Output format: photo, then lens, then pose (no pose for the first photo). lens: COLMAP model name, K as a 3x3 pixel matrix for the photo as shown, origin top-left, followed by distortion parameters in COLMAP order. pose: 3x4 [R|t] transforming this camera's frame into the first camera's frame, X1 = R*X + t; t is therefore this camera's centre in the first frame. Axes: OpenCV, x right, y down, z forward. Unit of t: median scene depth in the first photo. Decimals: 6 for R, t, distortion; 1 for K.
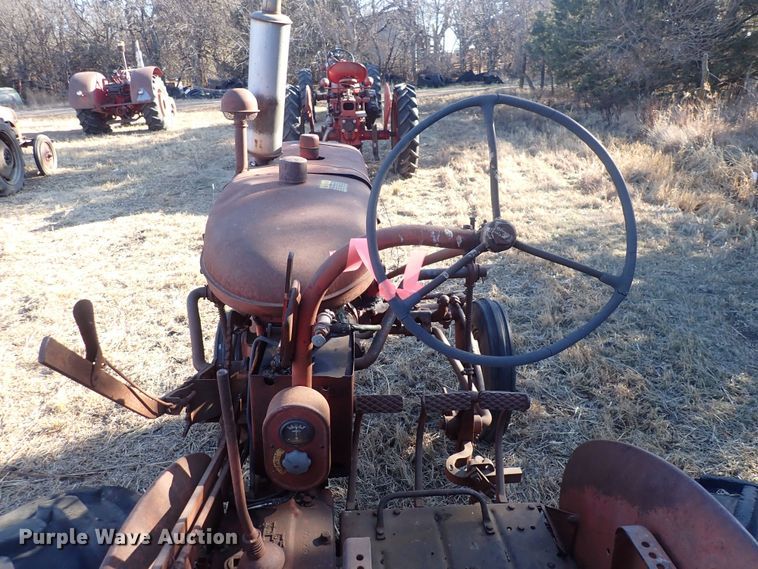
lens RADIAL K [[560.7, 0, 376.0], [0, 560.7, 292.0], [0, 0, 1]] dist [0.002984, -0.006431]
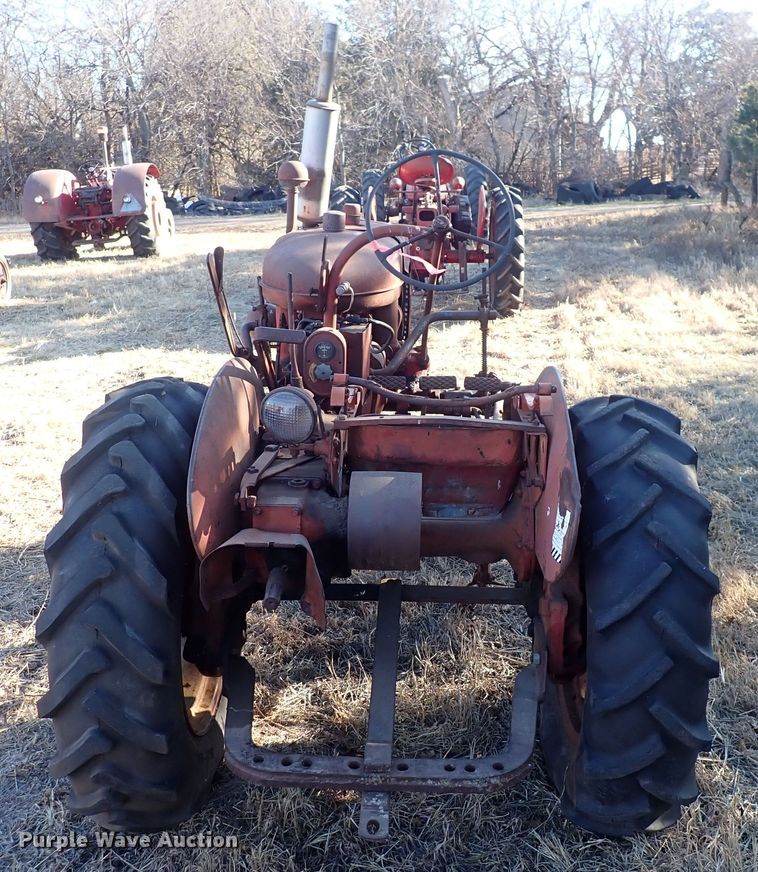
lens RADIAL K [[1009.6, 0, 419.7], [0, 1009.6, 436.1], [0, 0, 1]] dist [0.002039, -0.008669]
pose [[0.996819, 0.030520, -0.073627, 0.025637], [-0.039612, 0.991319, -0.125370, 0.061352], [0.069162, 0.127888, 0.989374, -0.132810]]
